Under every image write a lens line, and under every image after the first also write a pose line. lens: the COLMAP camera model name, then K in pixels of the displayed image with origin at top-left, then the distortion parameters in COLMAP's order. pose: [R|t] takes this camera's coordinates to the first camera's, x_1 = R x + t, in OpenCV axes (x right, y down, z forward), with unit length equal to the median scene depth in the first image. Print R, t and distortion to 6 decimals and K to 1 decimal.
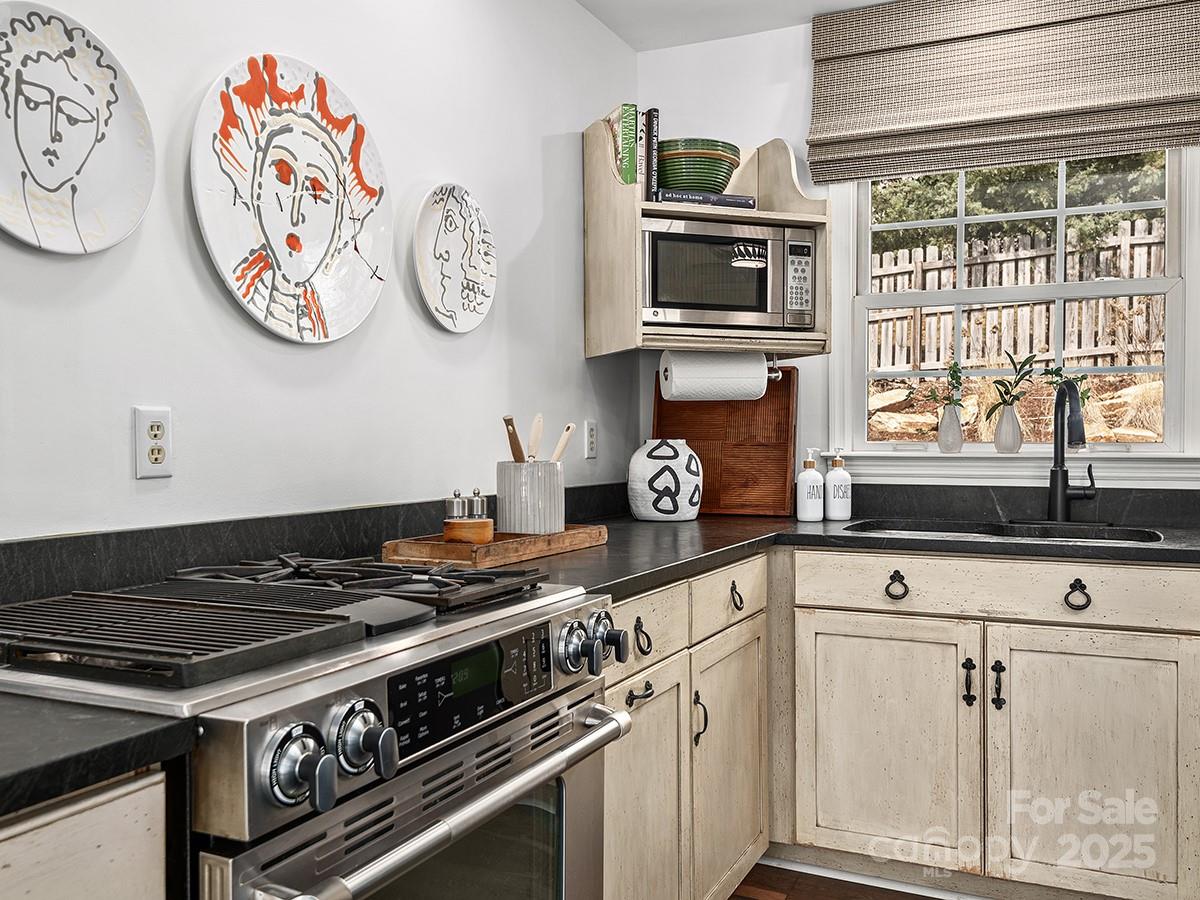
lens RADIAL K [[1034.3, 0, 603.6], [0, 1034.3, 459.5], [0, 0, 1]] dist [0.034461, -0.023243]
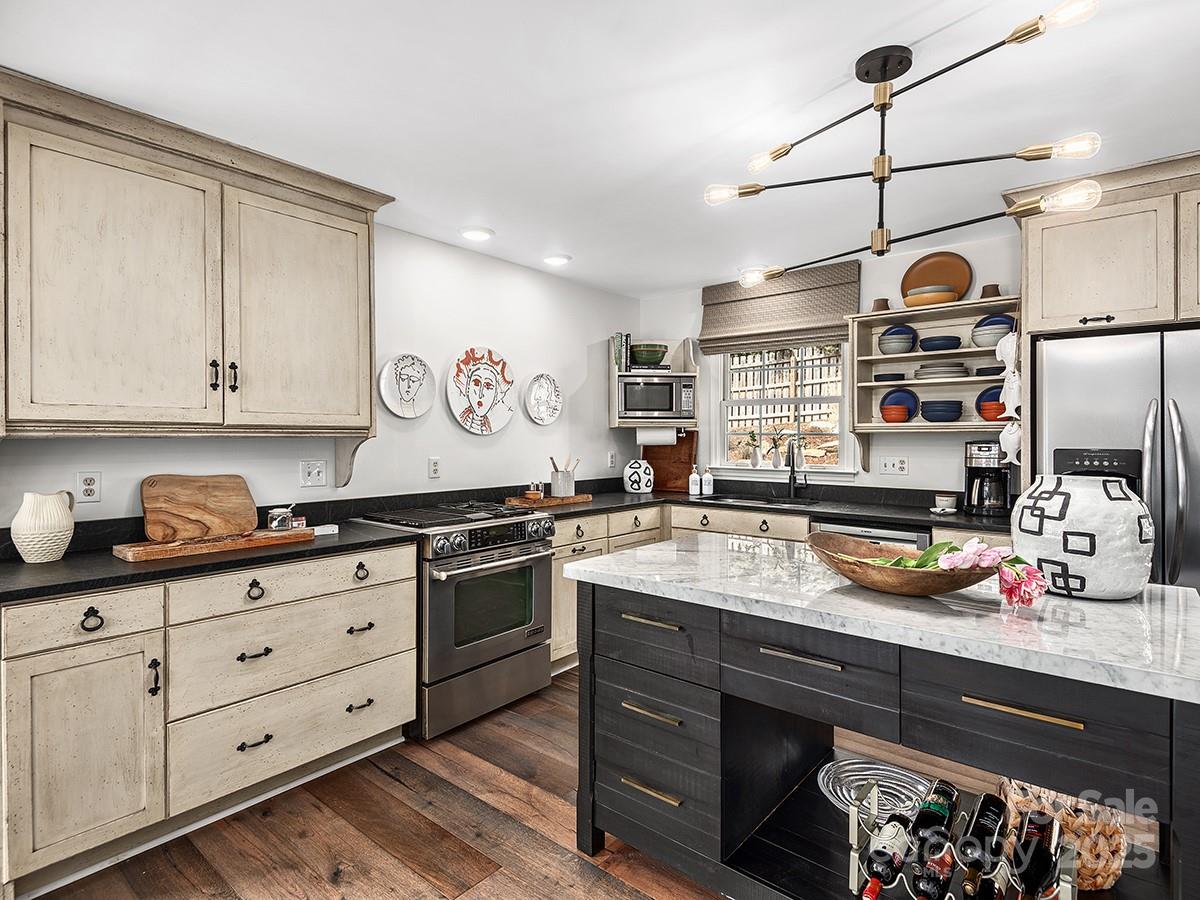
lens RADIAL K [[619.8, 0, 589.6], [0, 619.8, 441.0], [0, 0, 1]] dist [0.034040, -0.007946]
pose [[0.965408, 0.004782, -0.260701, 0.385448], [-0.008437, 0.999881, -0.012903, -0.052515], [0.260608, 0.014656, 0.965333, -0.553691]]
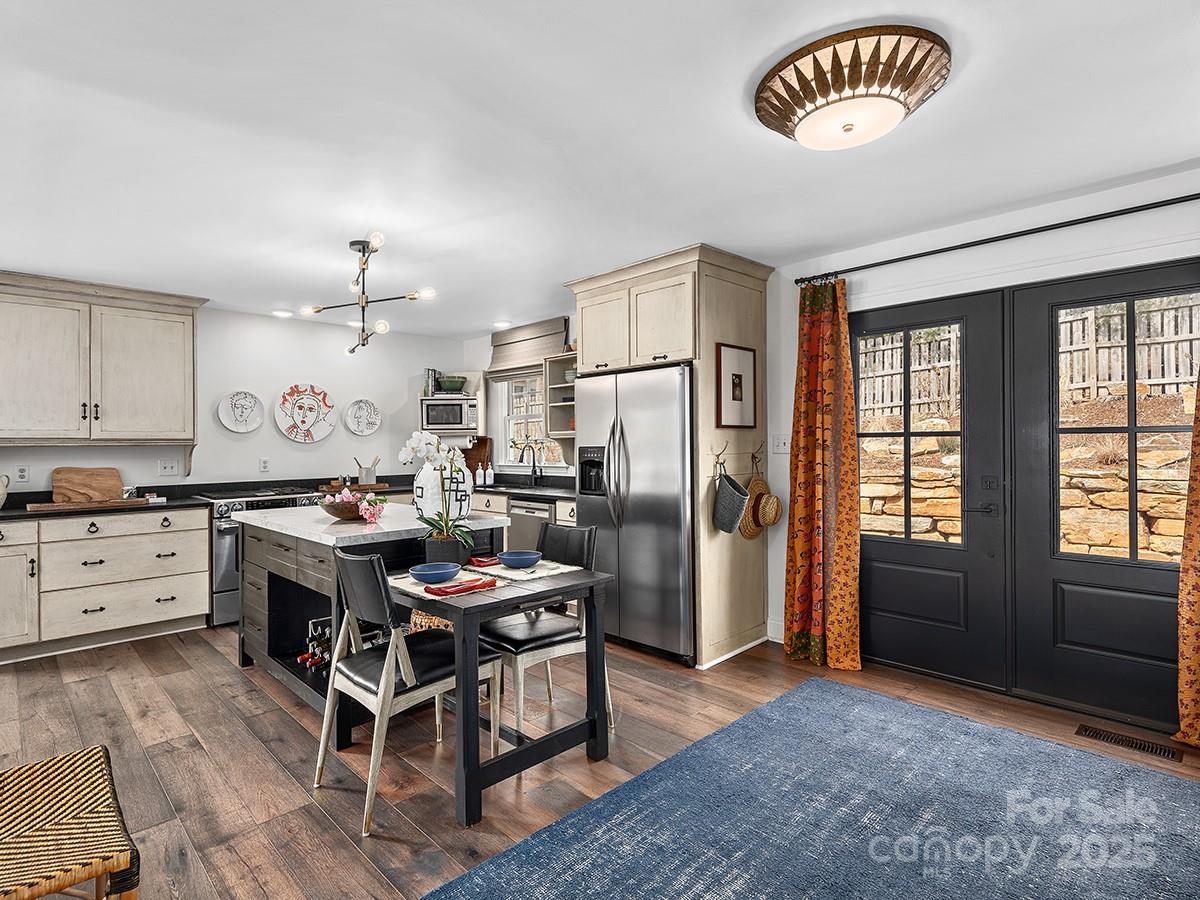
lens RADIAL K [[619.8, 0, 581.5], [0, 619.8, 441.0], [0, 0, 1]] dist [0.034040, -0.007946]
pose [[0.923509, -0.010969, -0.383420, 1.440372], [0.001095, 0.999662, -0.025960, -0.033414], [0.383575, 0.023554, 0.923209, -0.837943]]
